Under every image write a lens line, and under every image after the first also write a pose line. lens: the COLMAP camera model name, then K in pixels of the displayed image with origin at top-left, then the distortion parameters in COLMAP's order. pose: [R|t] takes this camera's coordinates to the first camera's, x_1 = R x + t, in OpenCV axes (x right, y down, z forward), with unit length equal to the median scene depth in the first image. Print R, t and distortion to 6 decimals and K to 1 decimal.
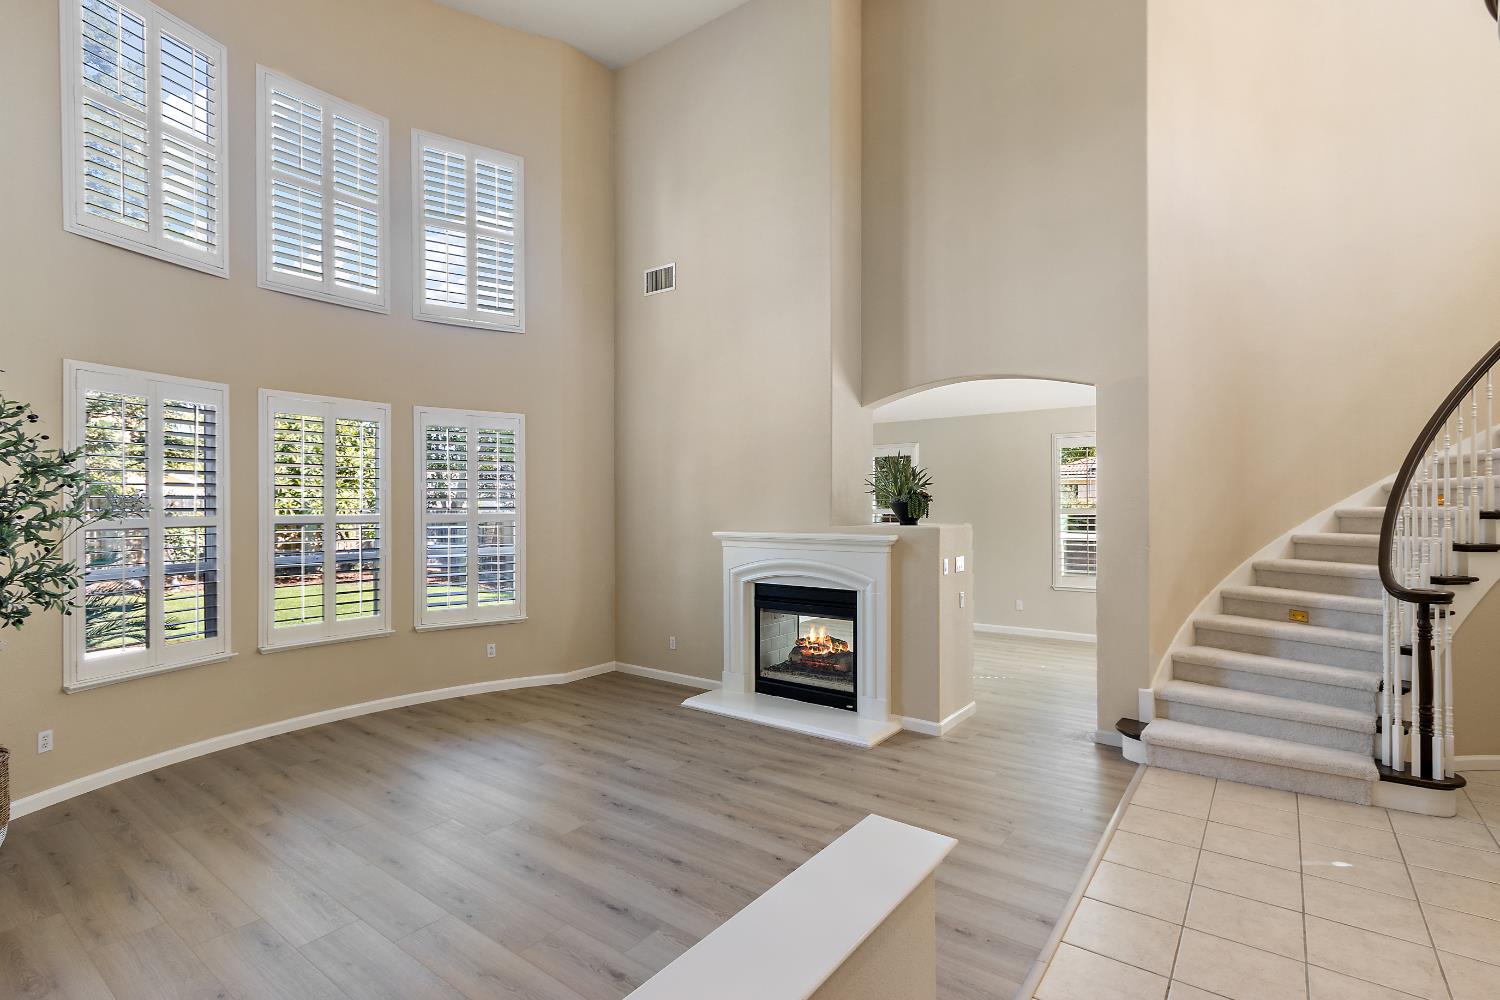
lens RADIAL K [[698.7, 0, 750.0], [0, 698.7, 500.0], [0, 0, 1]] dist [-0.001130, -0.000123]
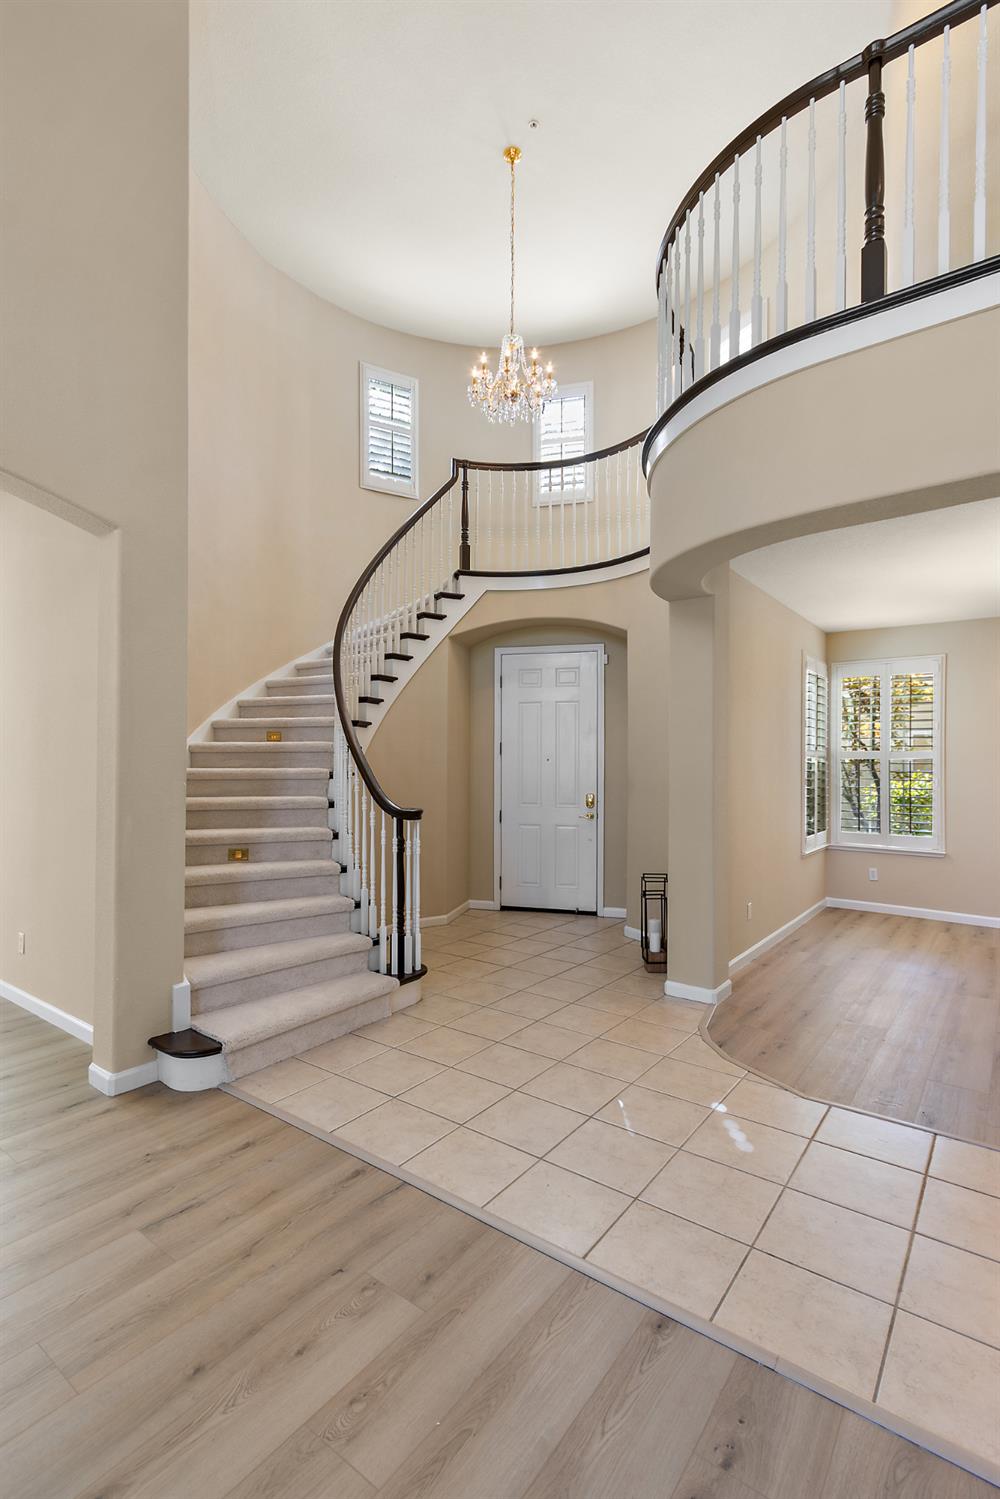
lens RADIAL K [[698.3, 0, 500.0], [0, 698.3, 749.5], [0, 0, 1]] dist [-0.001130, -0.000123]
pose [[0.003836, 0.017734, 0.999835, -0.142216], [-0.015835, 0.999718, -0.017671, 0.036385], [-0.999867, -0.015765, 0.004116, 0.639570]]
